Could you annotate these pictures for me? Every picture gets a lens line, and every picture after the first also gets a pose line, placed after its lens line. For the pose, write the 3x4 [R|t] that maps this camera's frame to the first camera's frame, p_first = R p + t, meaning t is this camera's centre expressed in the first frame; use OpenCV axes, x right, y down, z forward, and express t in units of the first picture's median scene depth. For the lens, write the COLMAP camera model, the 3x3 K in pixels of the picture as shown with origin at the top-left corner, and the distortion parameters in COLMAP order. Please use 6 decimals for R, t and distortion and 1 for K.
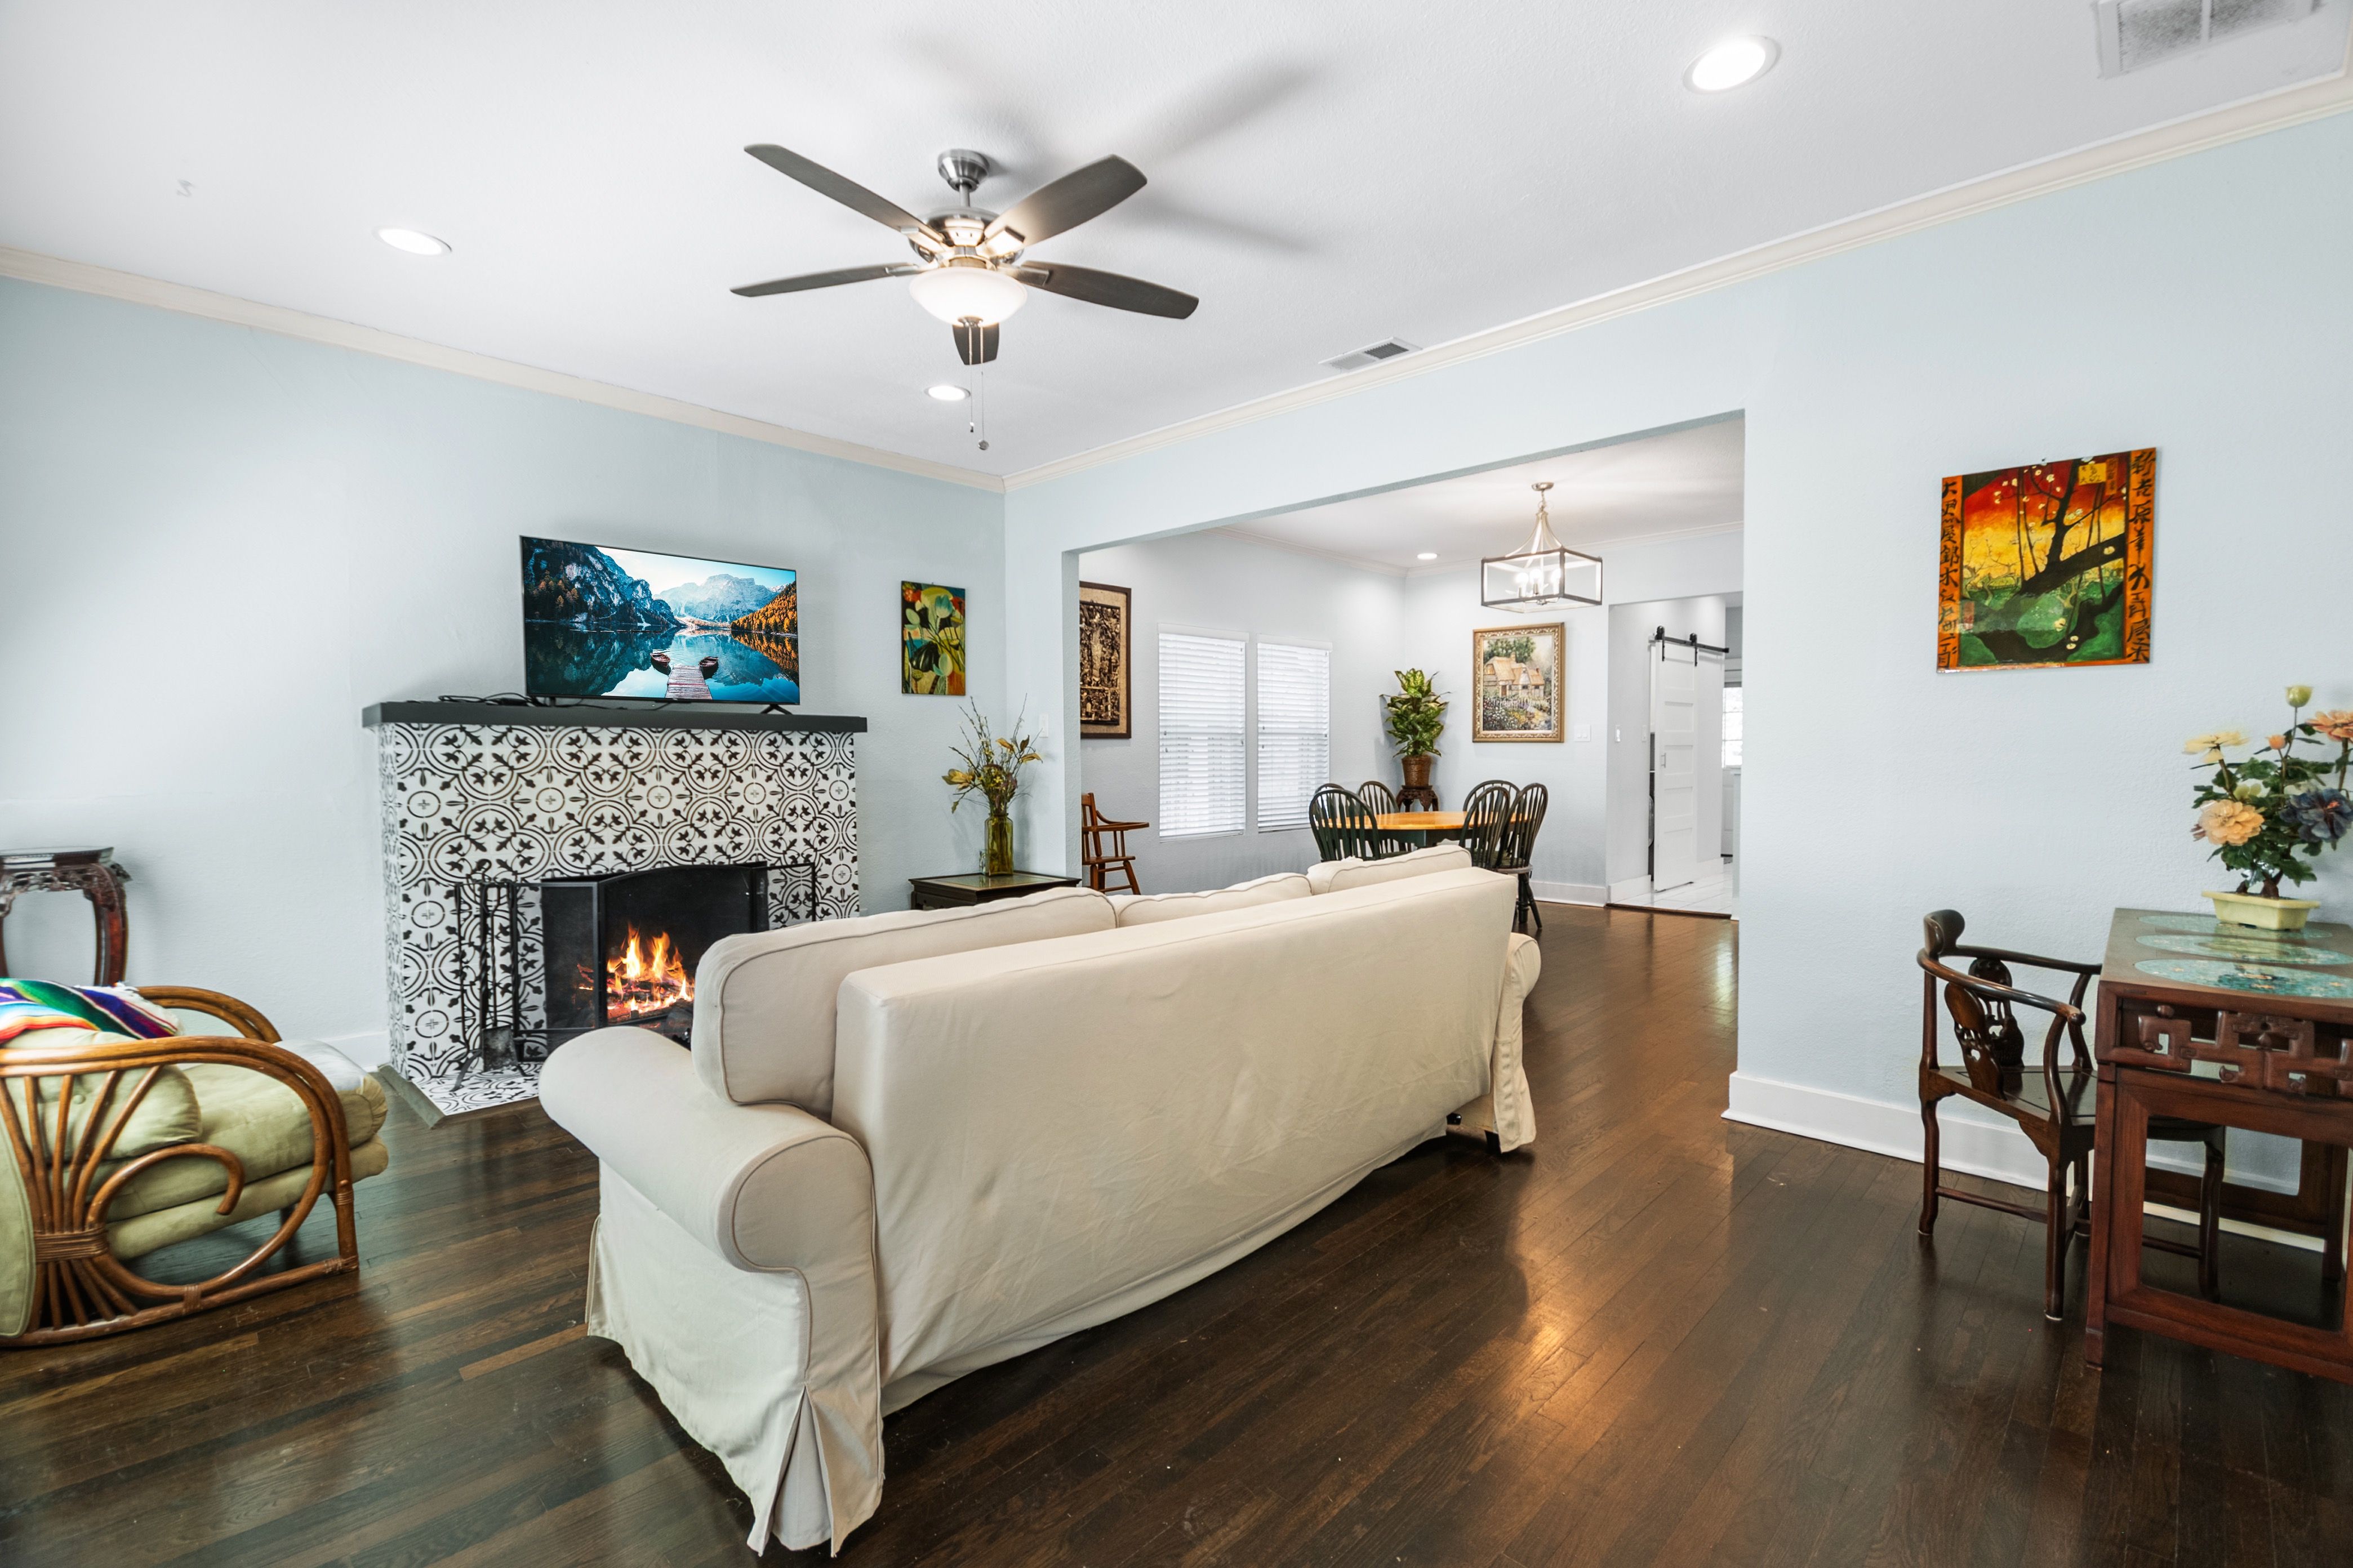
lens RADIAL K [[1043.3, 0, 1186.5], [0, 1043.3, 779.3], [0, 0, 1]] dist [-0.000602, -0.006084]
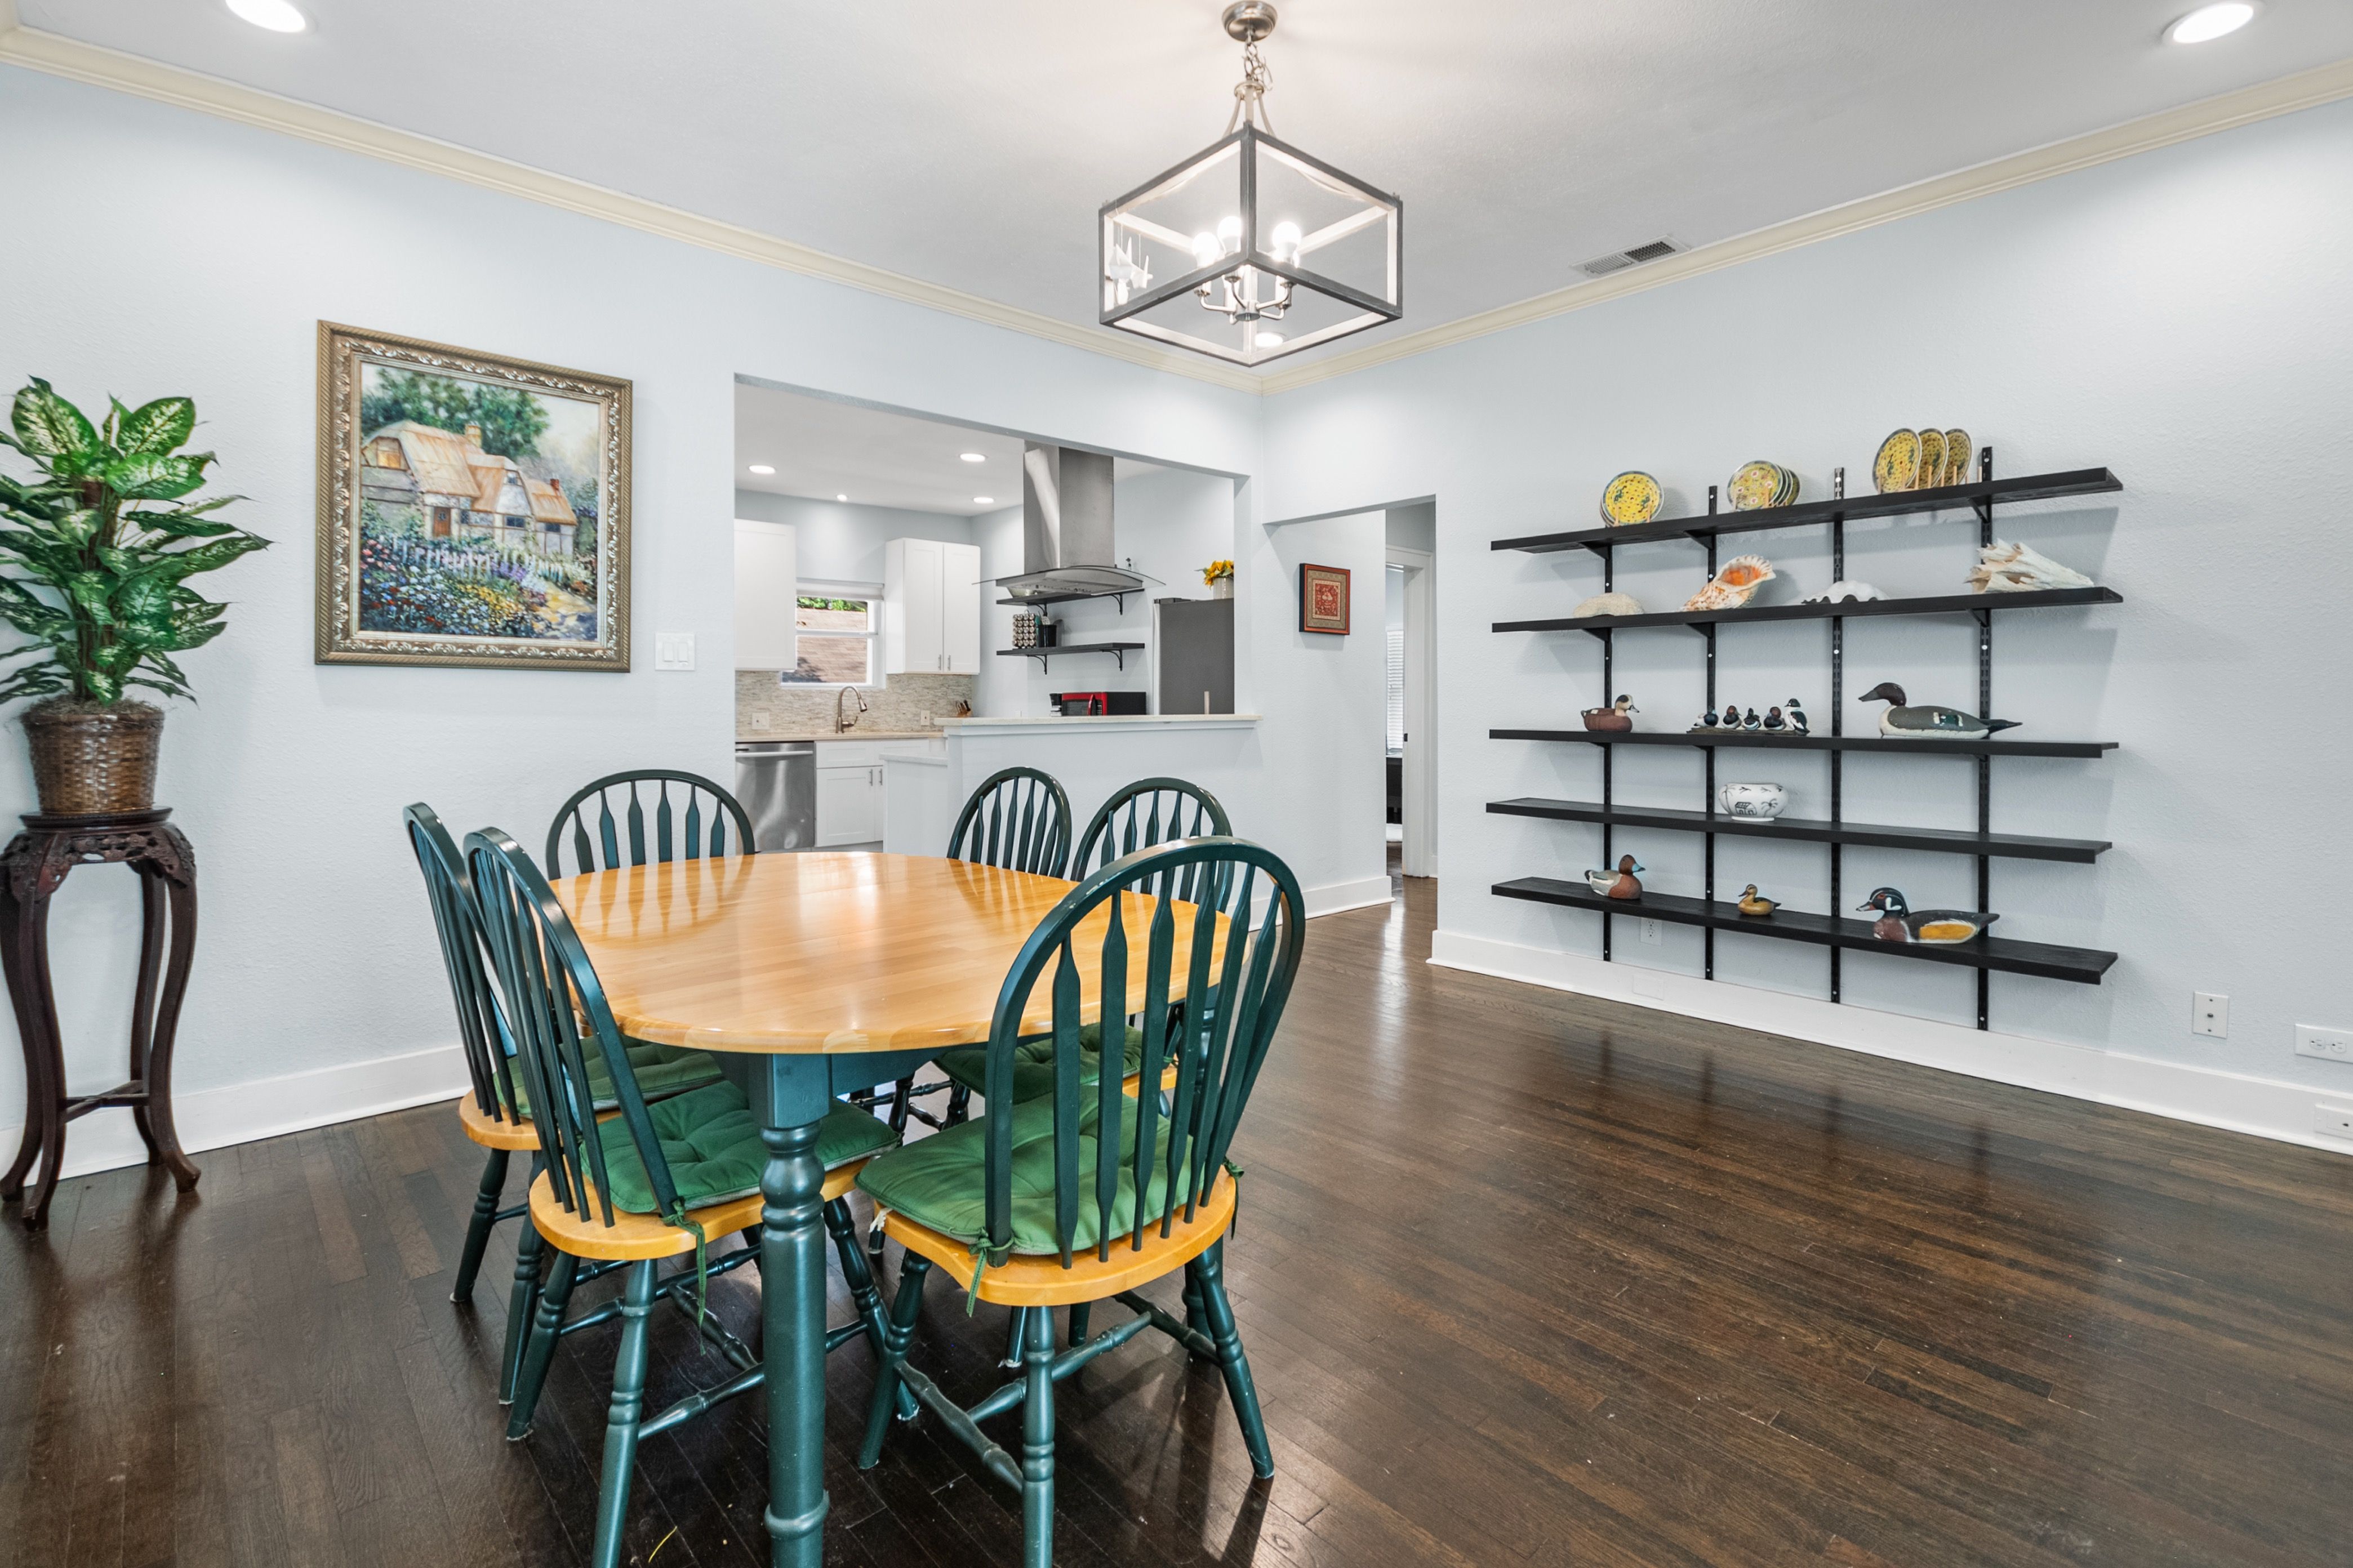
lens RADIAL K [[1096.9, 0, 1206.5], [0, 1096.9, 715.4], [0, 0, 1]] dist [0.003346, 0.000816]
pose [[0.052655, -0.004564, 0.998602, -0.077681], [0.029425, 0.999562, 0.003017, -0.016254], [-0.998179, 0.029225, 0.052766, 0.958997]]
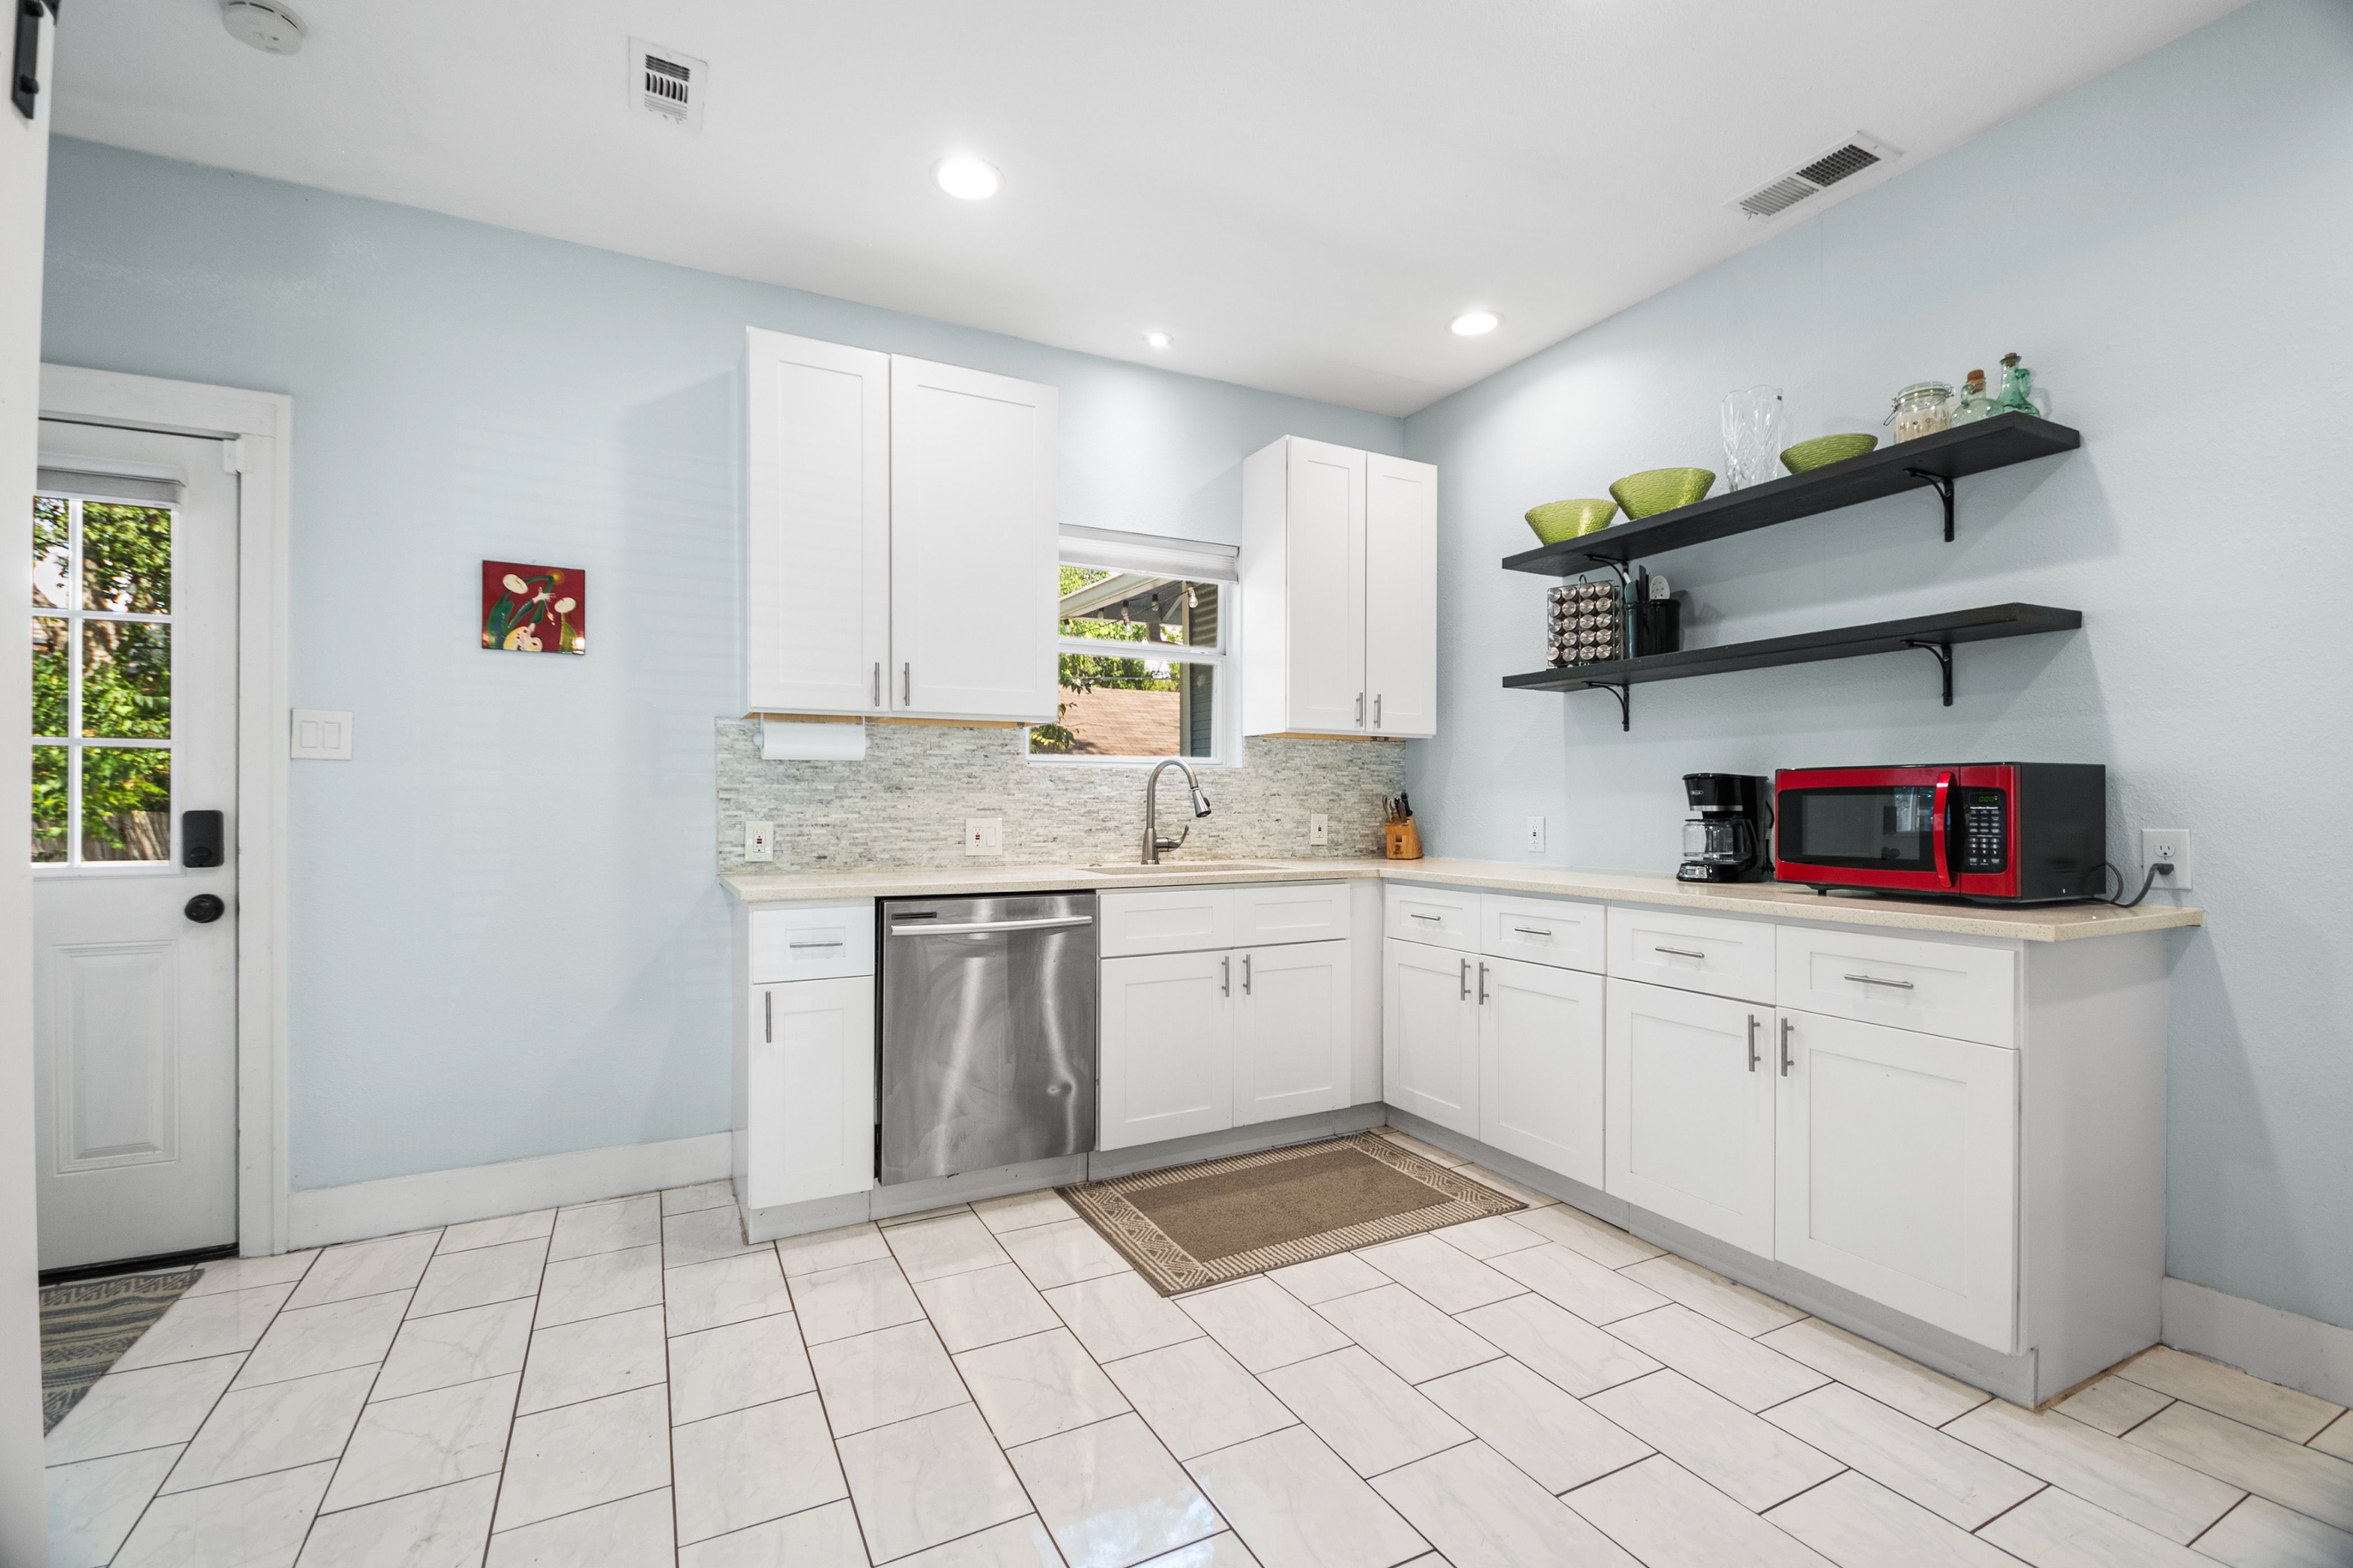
lens RADIAL K [[1047.3, 0, 1190.7], [0, 1047.3, 798.4], [0, 0, 1]] dist [0.001324, 0.000179]
pose [[0.309953, 0.009001, 0.950709, 0.676699], [0.022893, 0.999595, -0.016928, -0.029209], [-0.950476, 0.027012, 0.309621, 1.269363]]
